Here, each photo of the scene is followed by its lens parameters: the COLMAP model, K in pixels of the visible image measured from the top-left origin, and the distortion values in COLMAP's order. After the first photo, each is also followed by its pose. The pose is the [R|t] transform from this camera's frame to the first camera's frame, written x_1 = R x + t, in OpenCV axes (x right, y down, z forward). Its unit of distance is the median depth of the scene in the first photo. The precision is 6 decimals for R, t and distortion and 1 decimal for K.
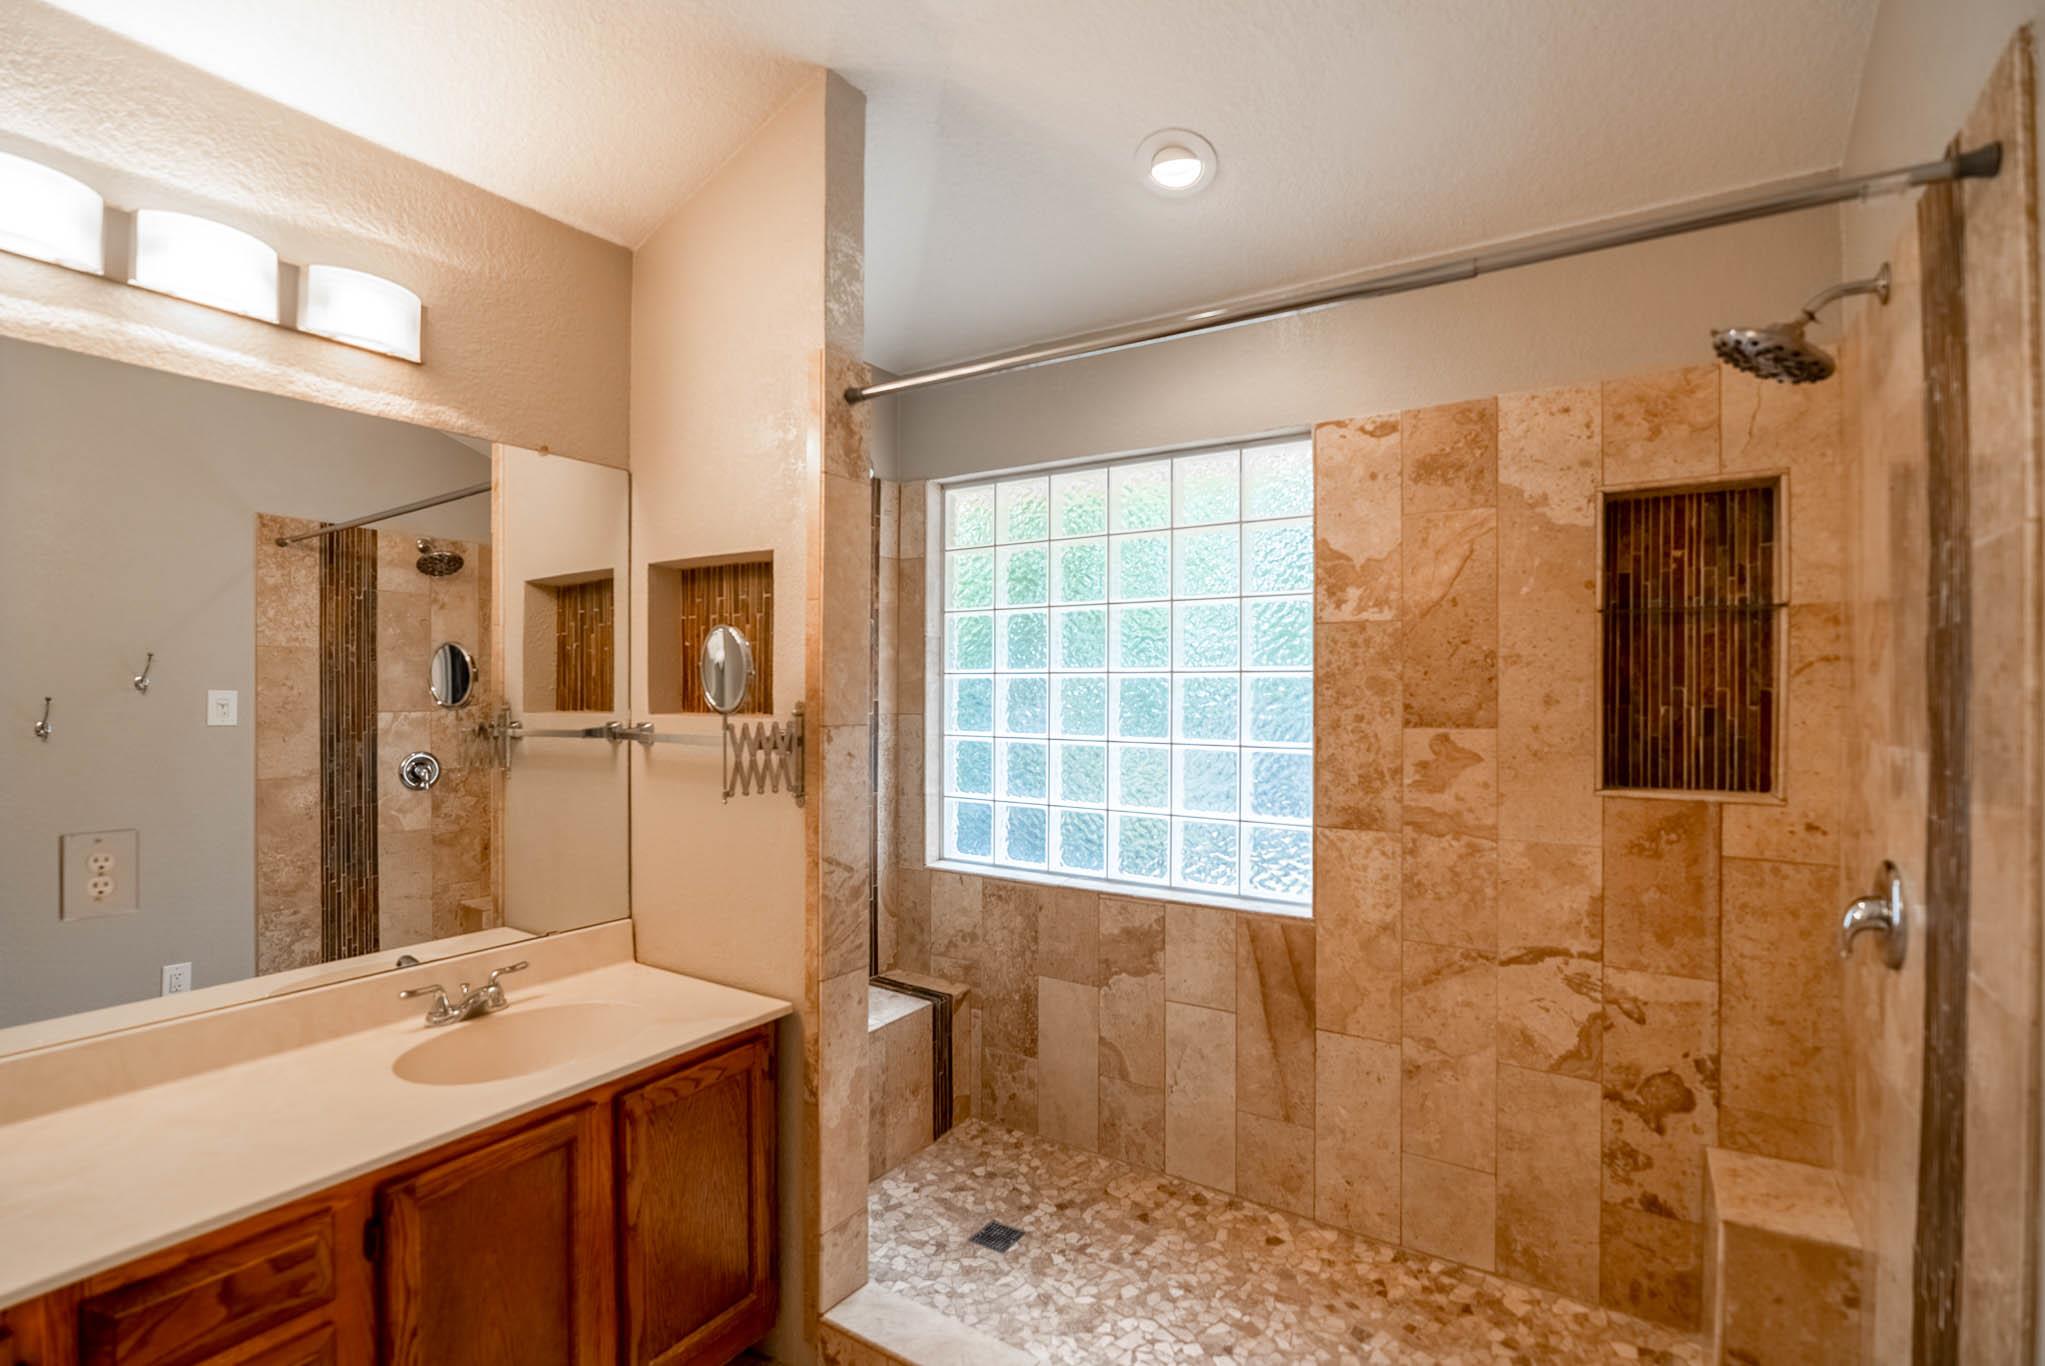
lens RADIAL K [[921.9, 0, 1021.9], [0, 921.9, 694.1], [0, 0, 1]] dist [0.007157, -0.003989]
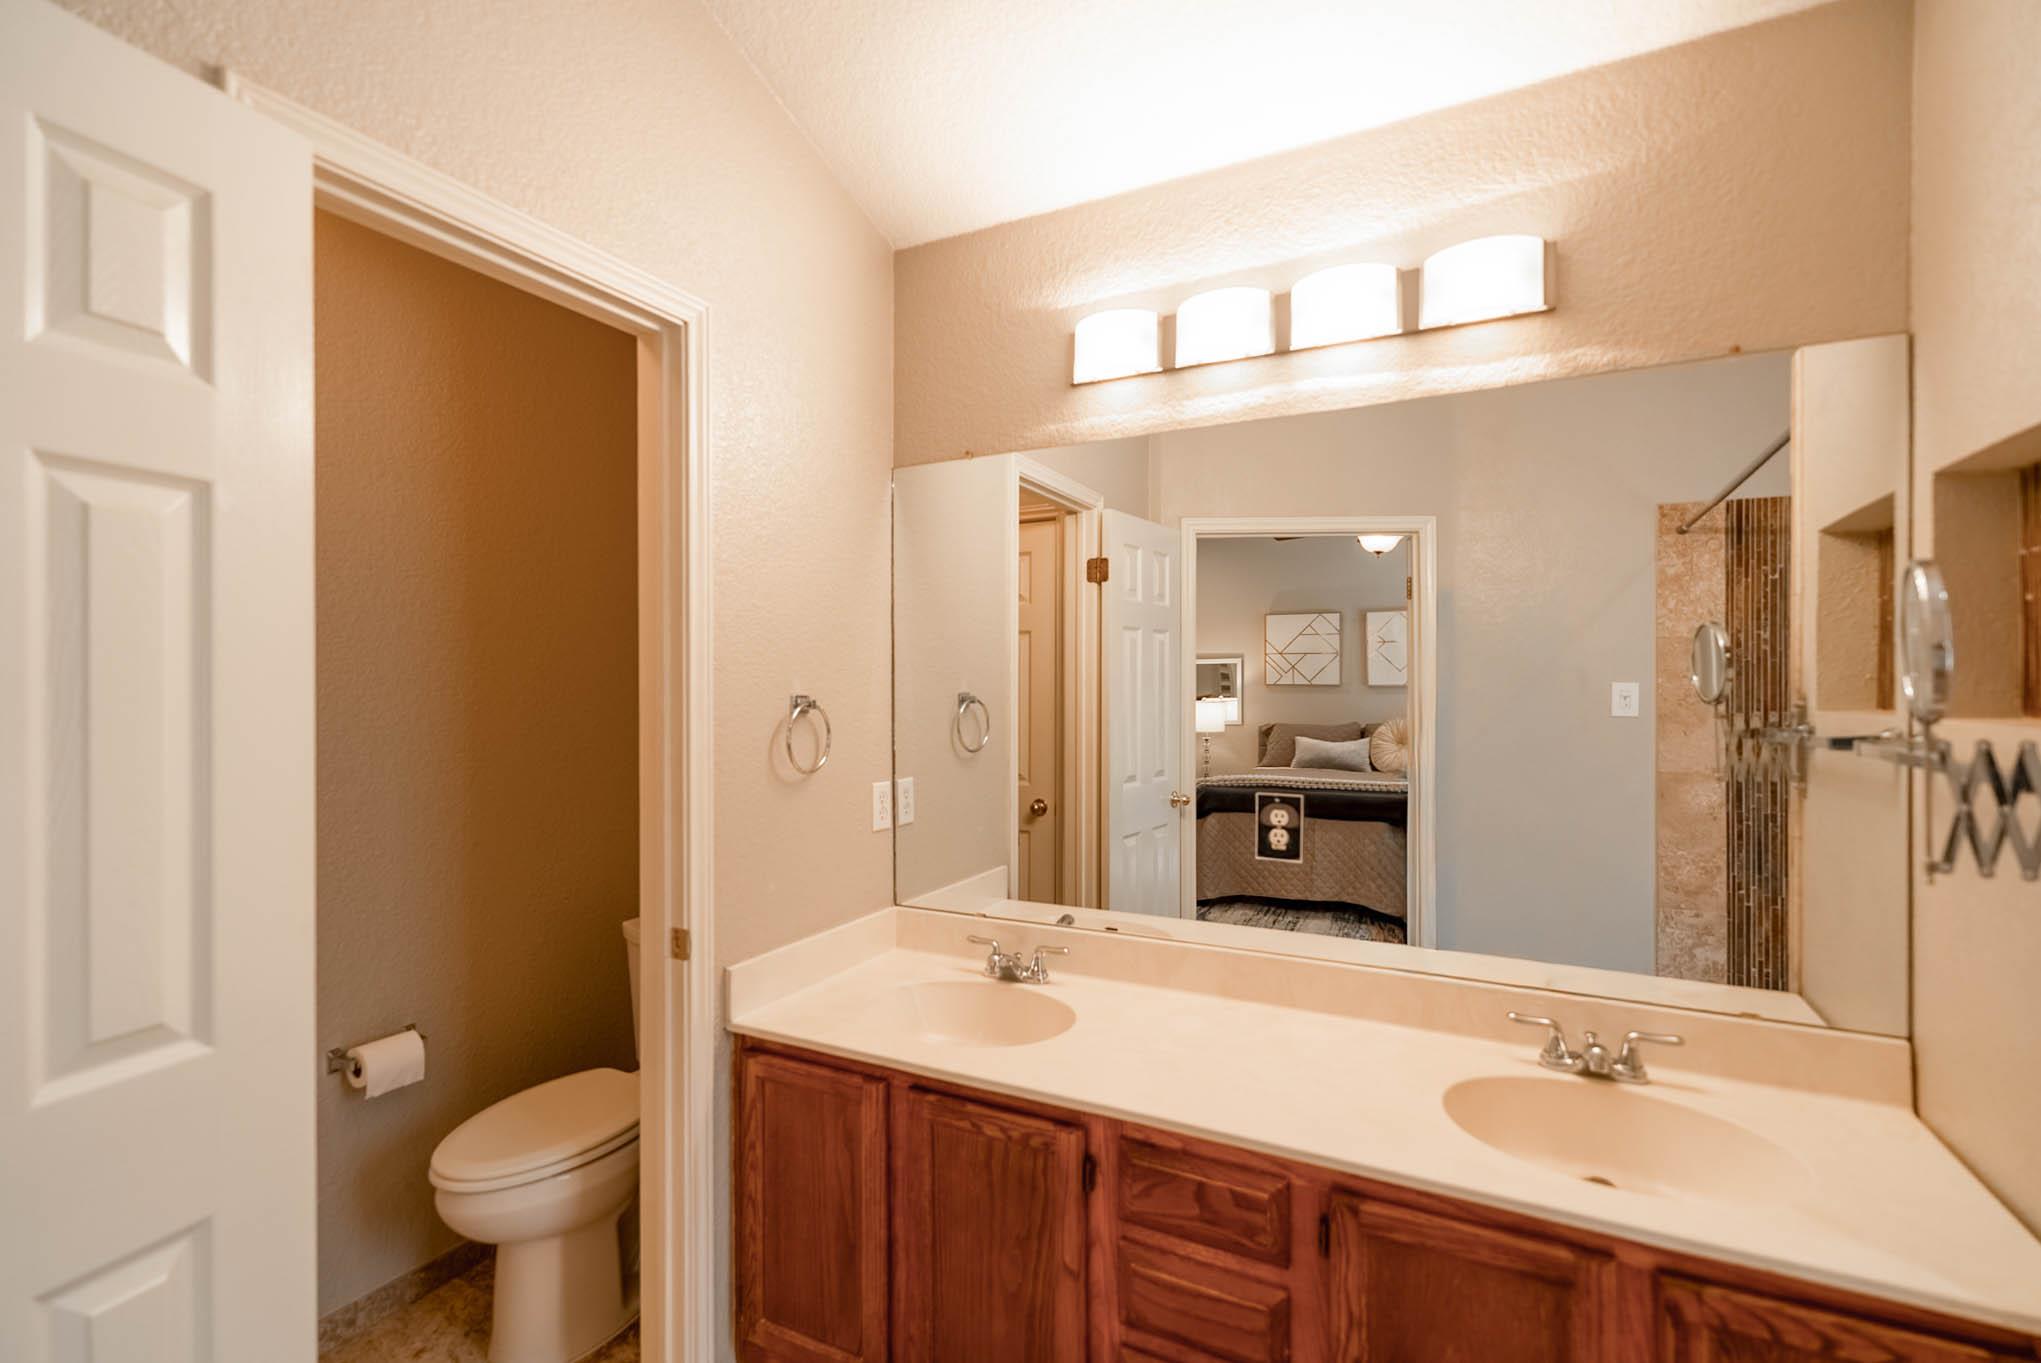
lens RADIAL K [[920.1, 0, 1024.2], [0, 920.1, 690.5], [0, 0, 1]] dist [0.007157, -0.003989]
pose [[0.103941, 0.004740, -0.994572, 0.166200], [-0.001800, 0.999988, 0.004578, 0.002130], [0.994582, 0.001314, 0.103948, 0.398113]]
